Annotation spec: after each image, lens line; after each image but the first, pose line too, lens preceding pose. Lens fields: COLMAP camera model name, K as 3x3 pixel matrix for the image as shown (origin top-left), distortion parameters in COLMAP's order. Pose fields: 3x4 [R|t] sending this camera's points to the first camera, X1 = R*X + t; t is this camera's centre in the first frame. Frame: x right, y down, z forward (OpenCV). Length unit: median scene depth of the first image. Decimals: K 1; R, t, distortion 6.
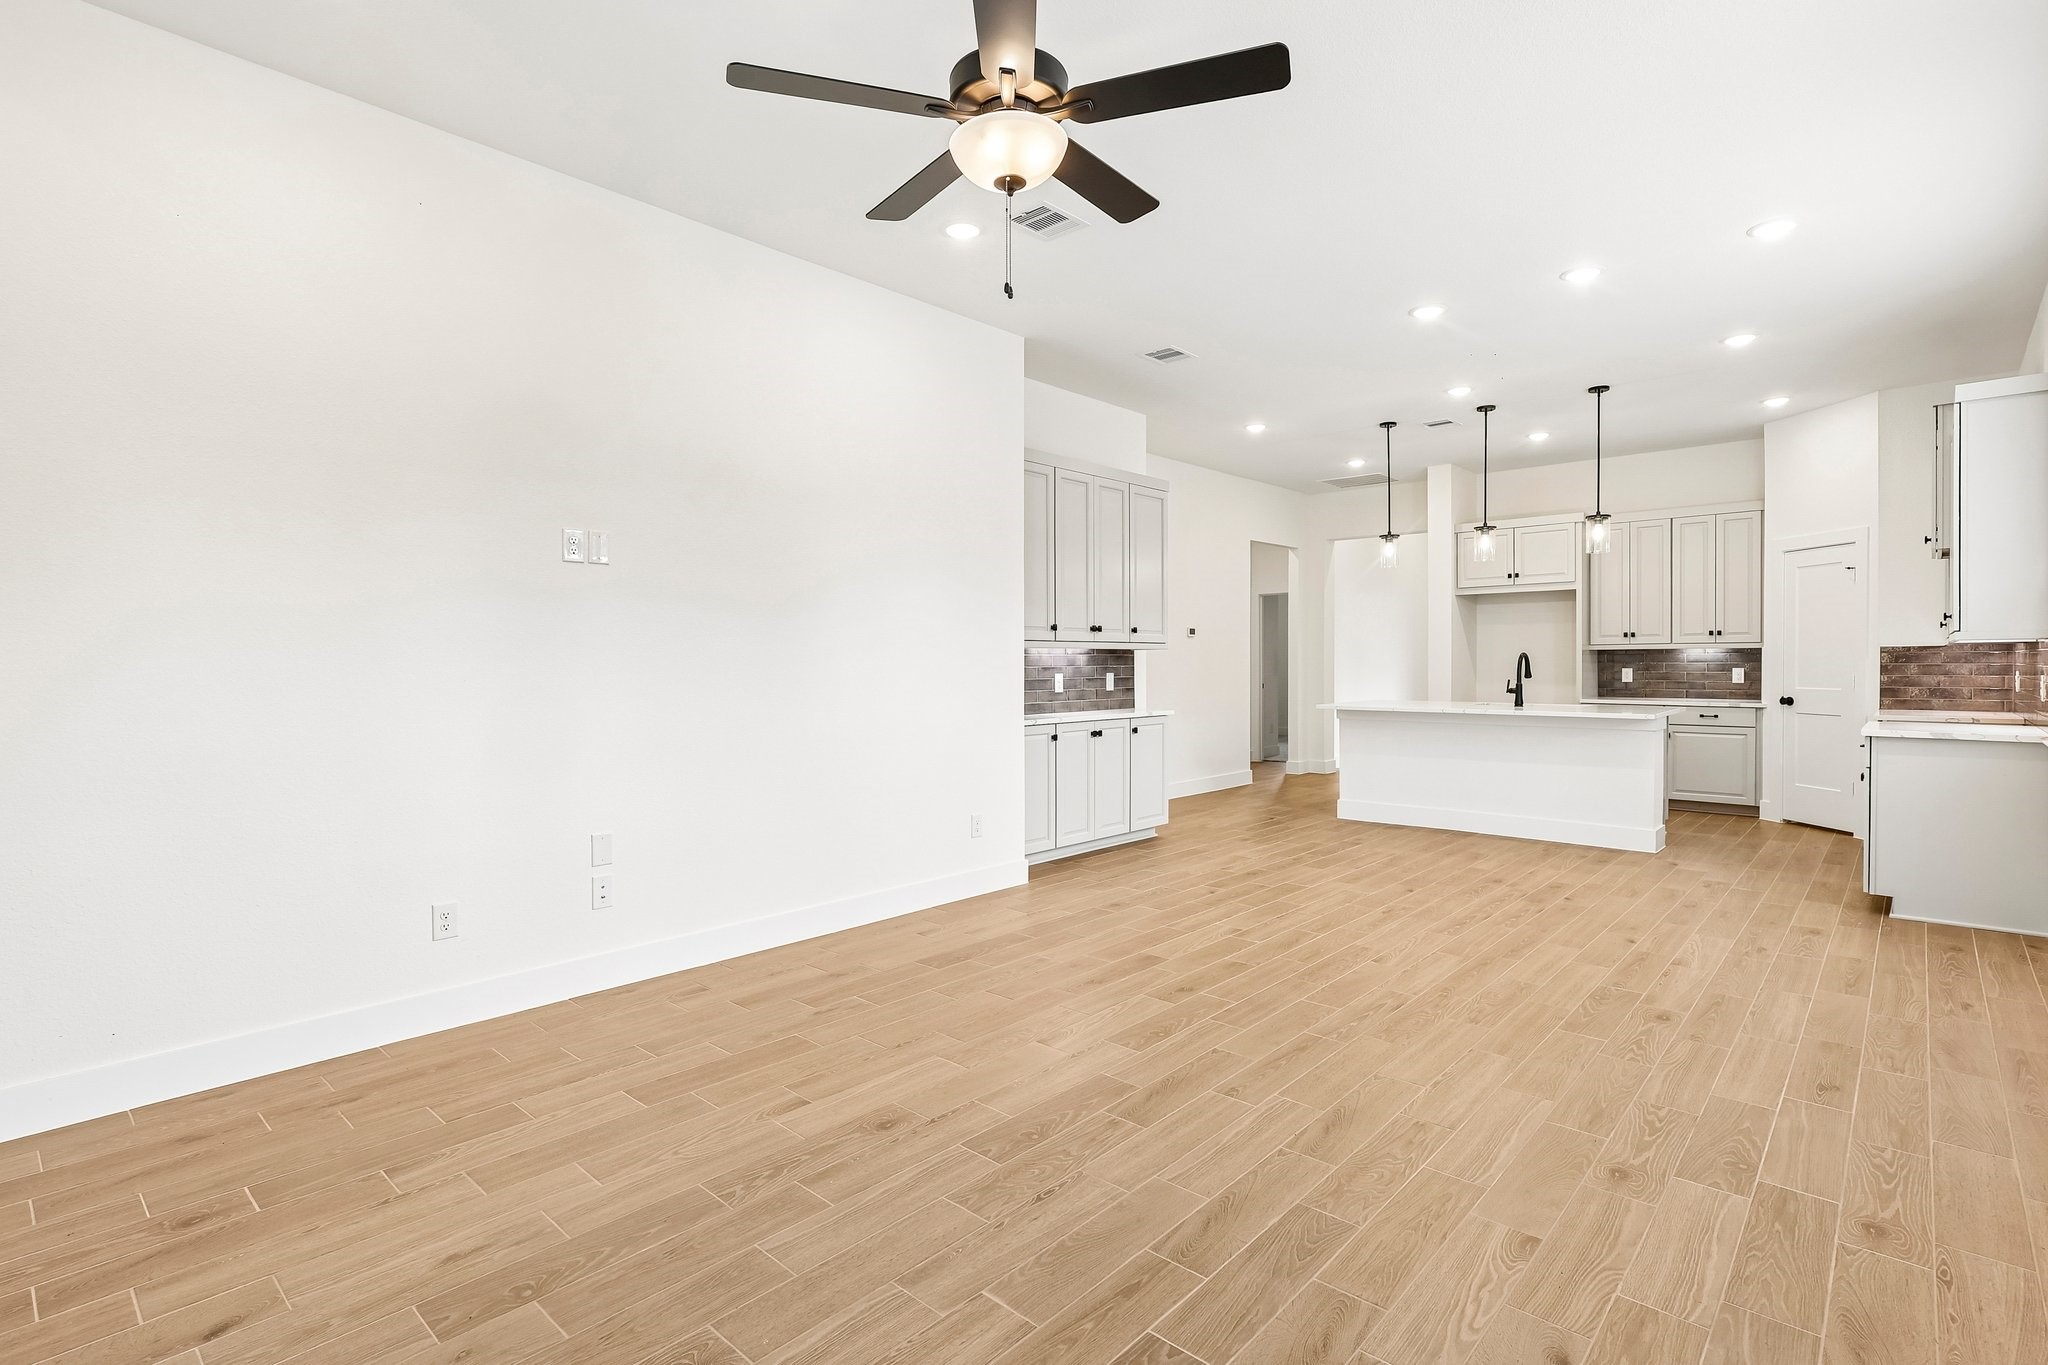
lens RADIAL K [[951.2, 0, 1019.2], [0, 951.2, 674.6], [0, 0, 1]] dist [-0.003318, -0.000334]
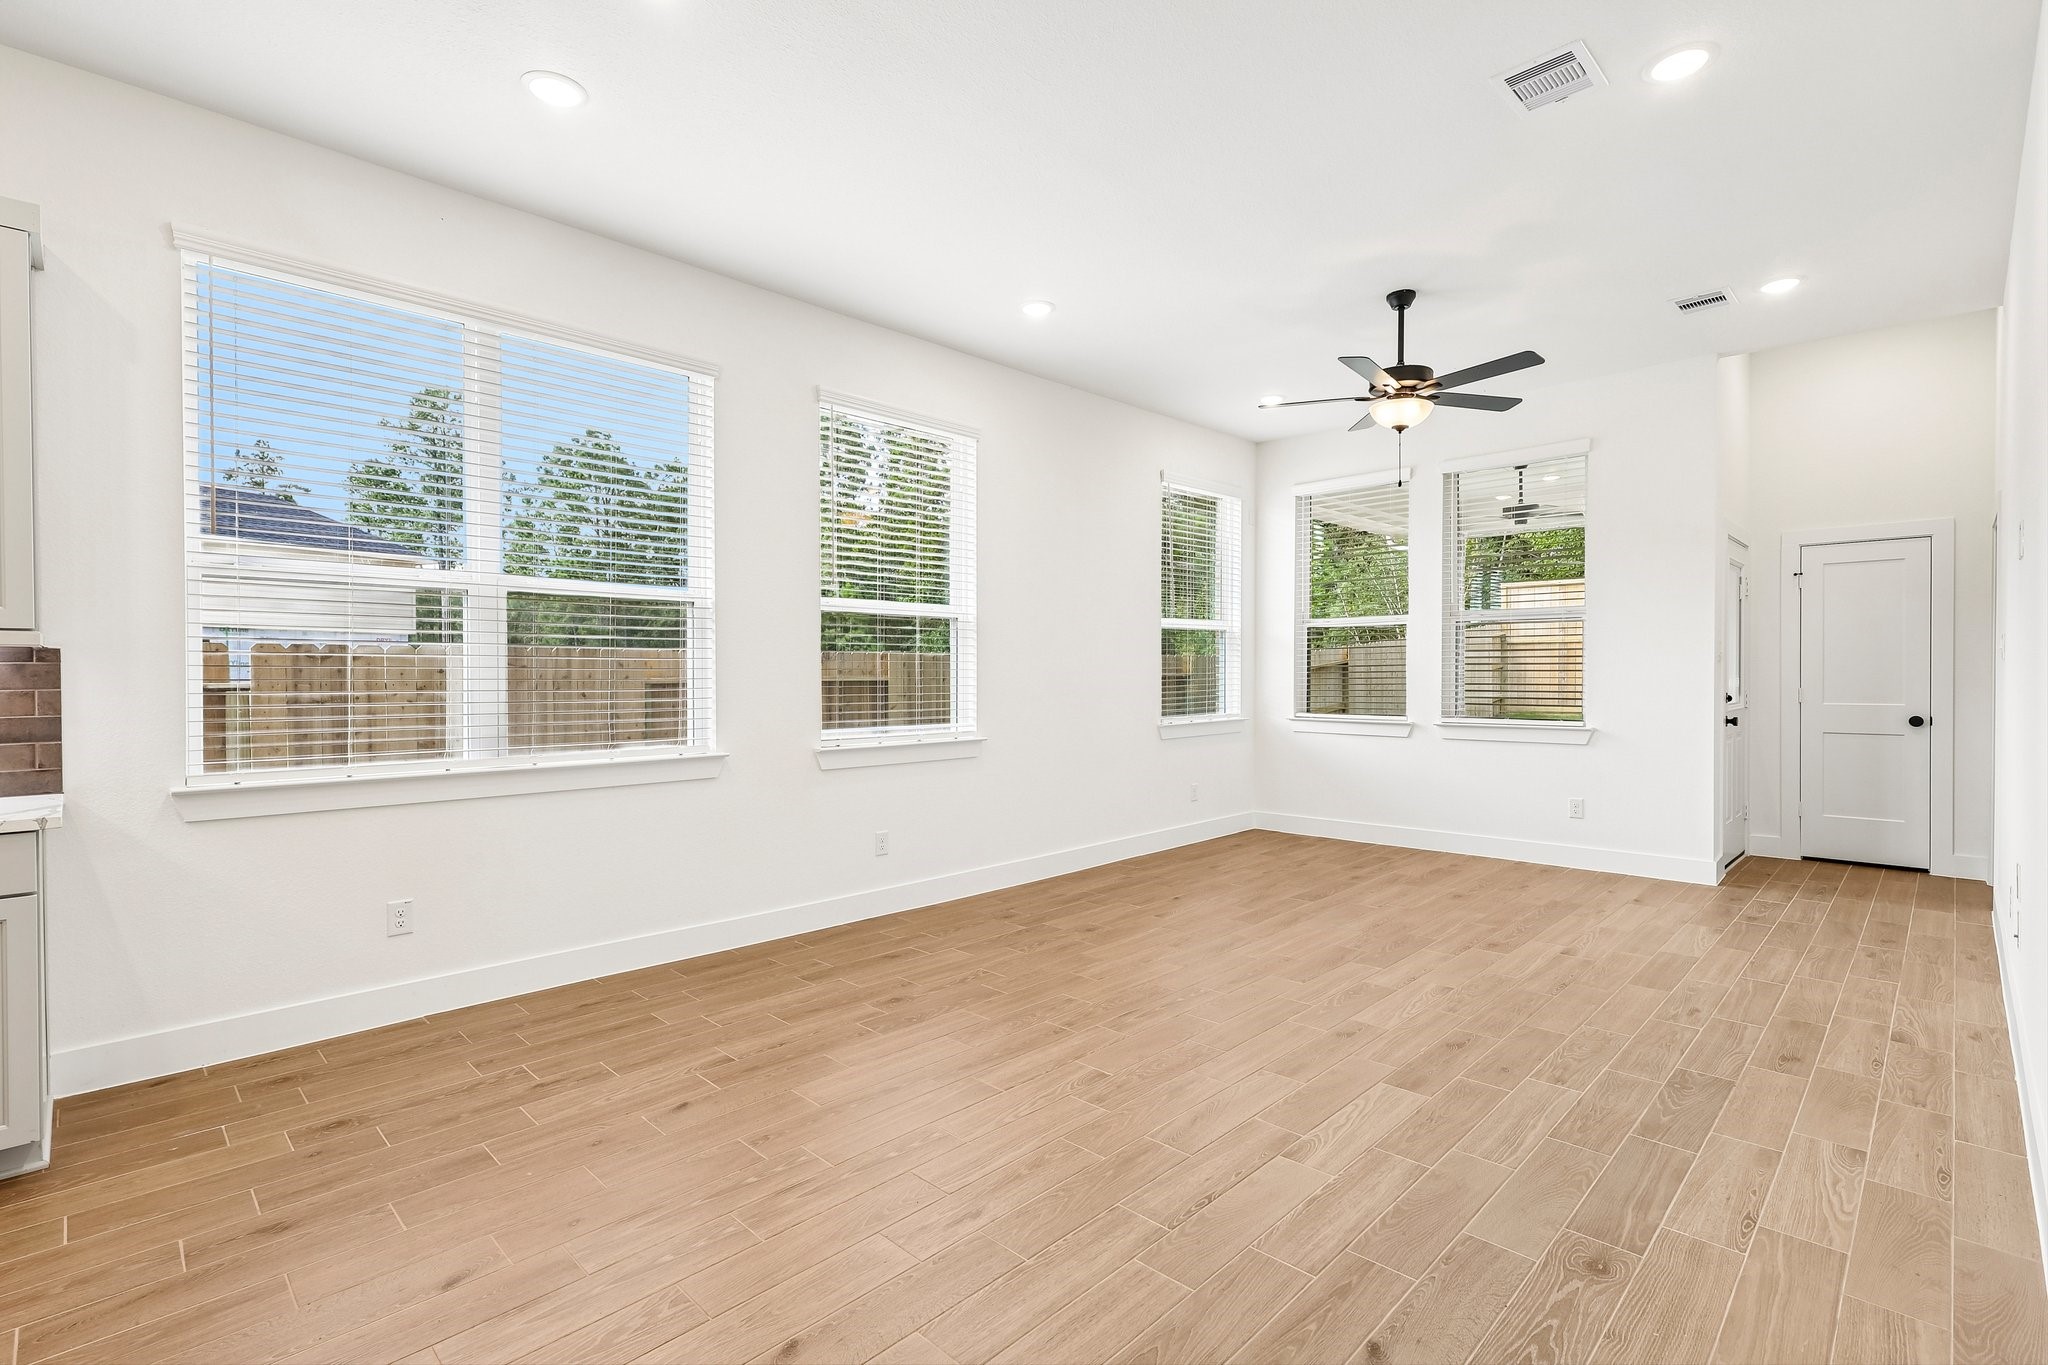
lens RADIAL K [[951.2, 0, 1028.8], [0, 951.2, 679.1], [0, 0, 1]] dist [-0.003318, -0.000334]
pose [[-0.999635, 0.007131, 0.026074, 0.534316], [0.007664, 0.999763, 0.020392, -0.032379], [-0.025922, 0.020584, -0.999452, 2.264630]]
